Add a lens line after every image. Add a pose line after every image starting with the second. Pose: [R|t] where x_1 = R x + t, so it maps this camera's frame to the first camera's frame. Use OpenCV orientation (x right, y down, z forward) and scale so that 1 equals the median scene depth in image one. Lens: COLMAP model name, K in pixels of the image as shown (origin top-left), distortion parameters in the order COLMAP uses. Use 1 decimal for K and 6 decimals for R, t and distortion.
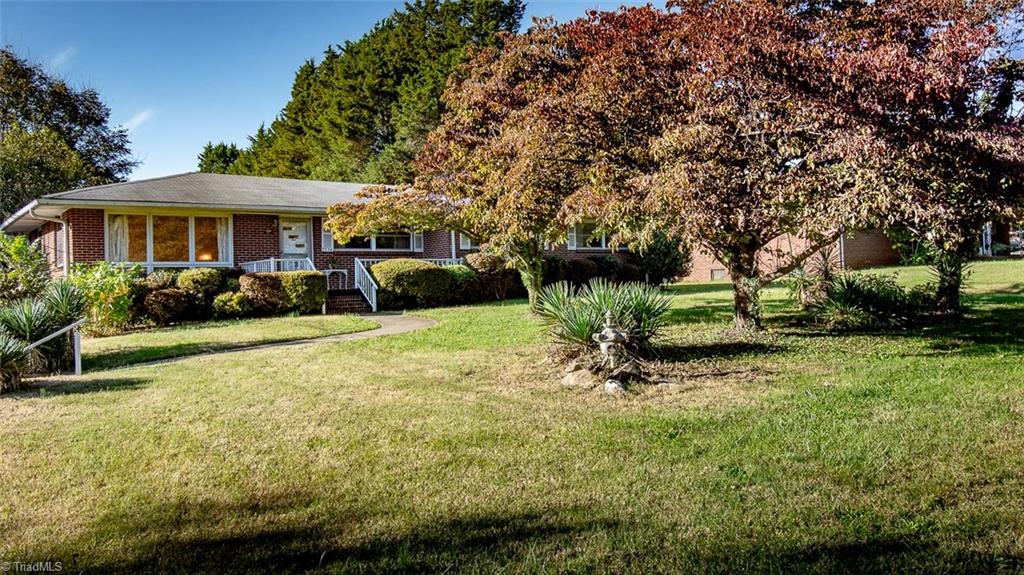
lens RADIAL K [[728.2, 0, 512.0], [0, 728.2, 287.5], [0, 0, 1]] dist [-0.001714, 0.001151]
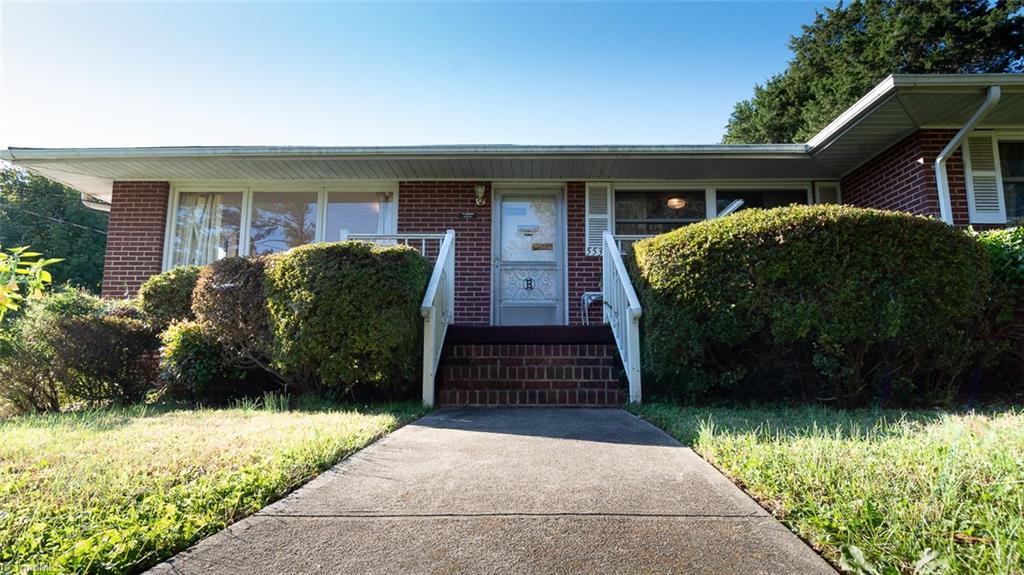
lens RADIAL K [[536.2, 0, 511.5], [0, 536.2, 302.8], [0, 0, 1]] dist [0.004044, 0.000693]
pose [[0.777813, -0.047151, -0.626725, -0.095713], [-0.024370, 0.994169, -0.105039, 0.018145], [0.628023, 0.096974, 0.772129, 0.788465]]
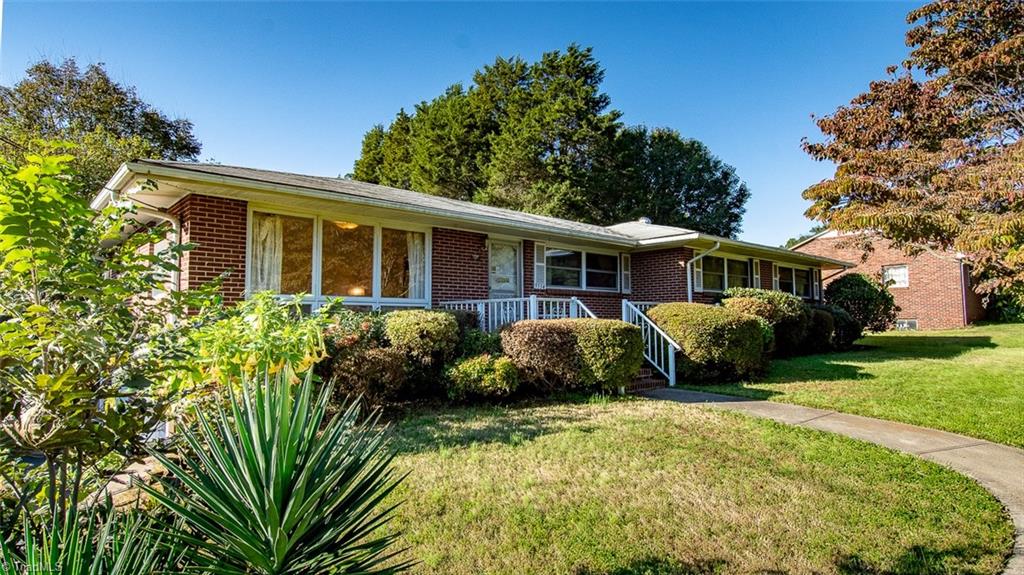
lens RADIAL K [[548.4, 0, 512.0], [0, 548.4, 287.5], [0, 0, 1]] dist [0.001373, 0.000076]
pose [[0.998255, 0.031122, 0.050185, -0.339459], [-0.027533, 0.997118, -0.070695, -0.013729], [-0.052240, 0.069190, 0.996235, 0.514640]]
